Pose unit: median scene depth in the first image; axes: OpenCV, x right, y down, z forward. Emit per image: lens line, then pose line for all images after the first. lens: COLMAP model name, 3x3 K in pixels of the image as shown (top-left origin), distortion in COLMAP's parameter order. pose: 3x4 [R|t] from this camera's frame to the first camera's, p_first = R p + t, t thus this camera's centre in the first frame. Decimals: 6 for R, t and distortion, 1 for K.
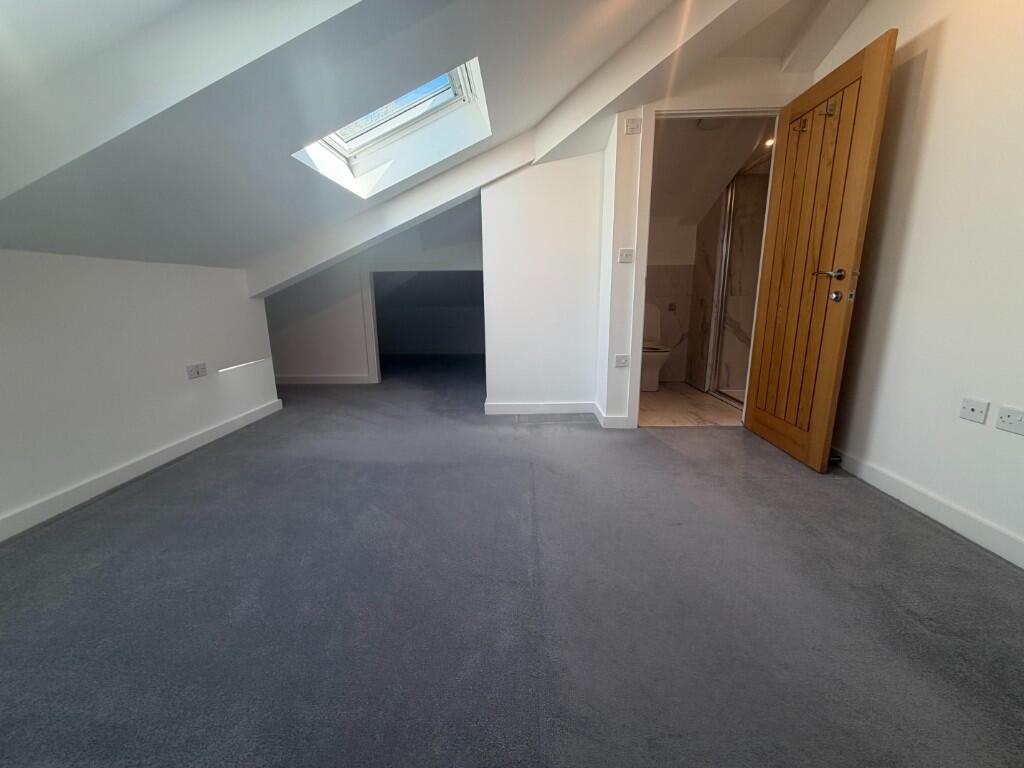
lens RADIAL K [[412.1, 0, 512.0], [0, 412.1, 384.0], [0, 0, 1]] dist [-0.001299, -0.000147]
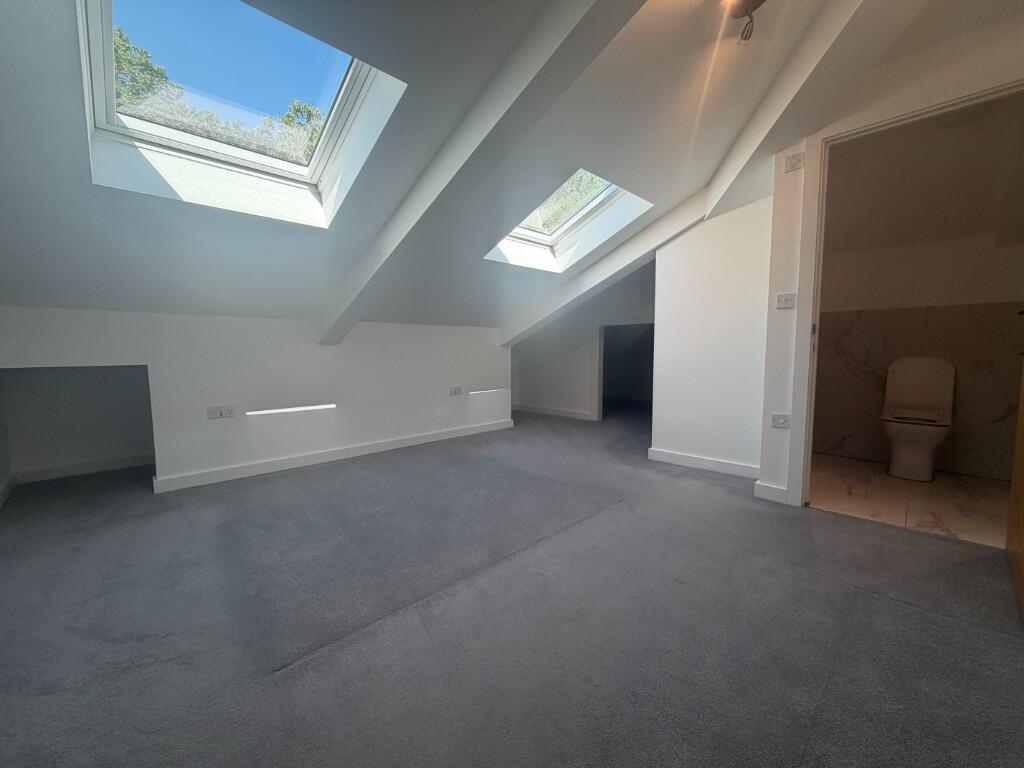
lens RADIAL K [[412.1, 0, 512.0], [0, 412.1, 384.0], [0, 0, 1]] dist [-0.001299, -0.000147]
pose [[0.719895, 0.068182, -0.690726, 0.437979], [-0.153356, 0.986194, -0.062483, 0.007229], [0.676929, 0.150908, 0.720412, -0.001655]]
